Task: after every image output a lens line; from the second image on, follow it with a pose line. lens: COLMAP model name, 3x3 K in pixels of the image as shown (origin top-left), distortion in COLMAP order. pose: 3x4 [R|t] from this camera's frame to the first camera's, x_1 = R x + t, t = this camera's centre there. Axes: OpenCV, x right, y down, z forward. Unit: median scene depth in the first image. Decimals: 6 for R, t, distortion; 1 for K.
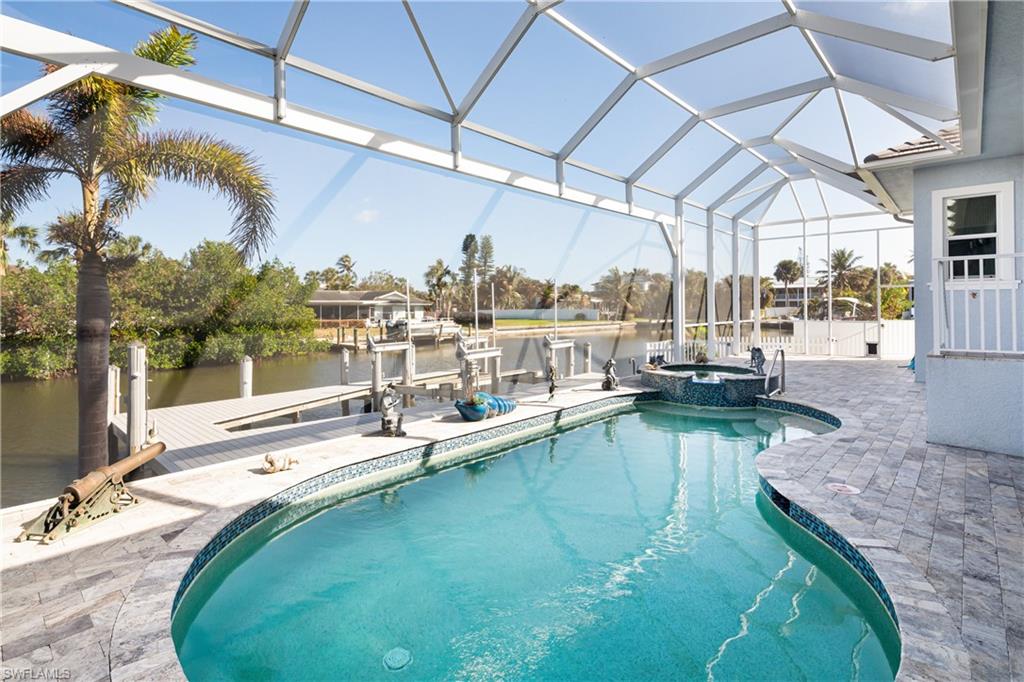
lens RADIAL K [[495.2, 0, 512.8], [0, 495.2, 301.9], [0, 0, 1]] dist [0.005119, -0.003597]
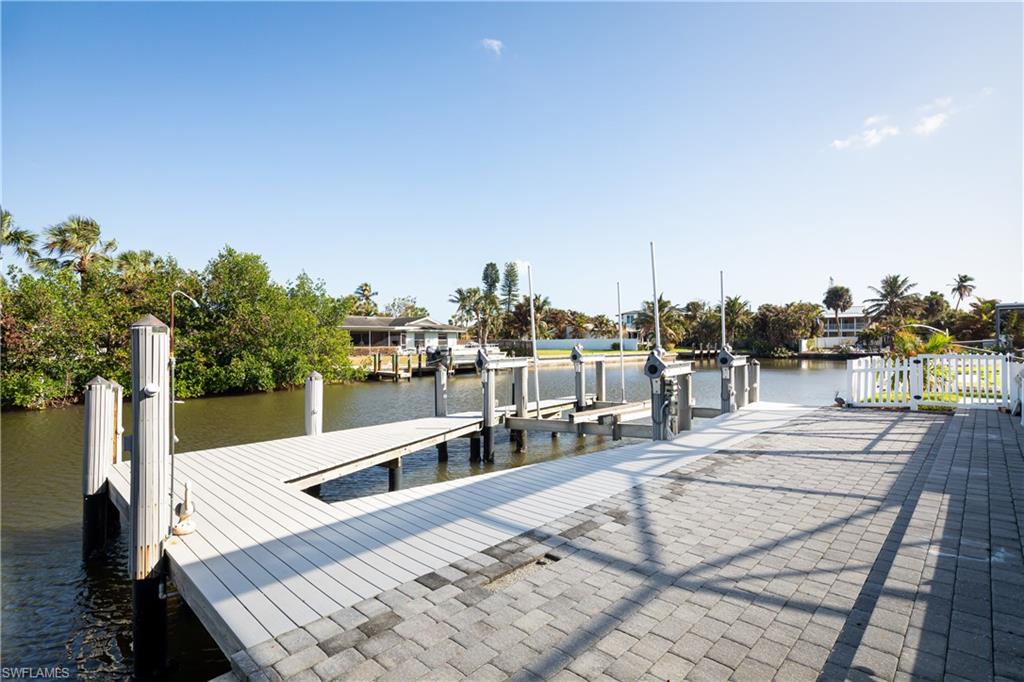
lens RADIAL K [[495.2, 0, 513.0], [0, 495.2, 338.6], [0, 0, 1]] dist [0.005119, -0.003597]
pose [[0.999876, 0.001465, -0.015684, -0.072248], [-0.001402, 0.999991, 0.004035, 0.017081], [0.015690, -0.004013, 0.999869, 0.094885]]
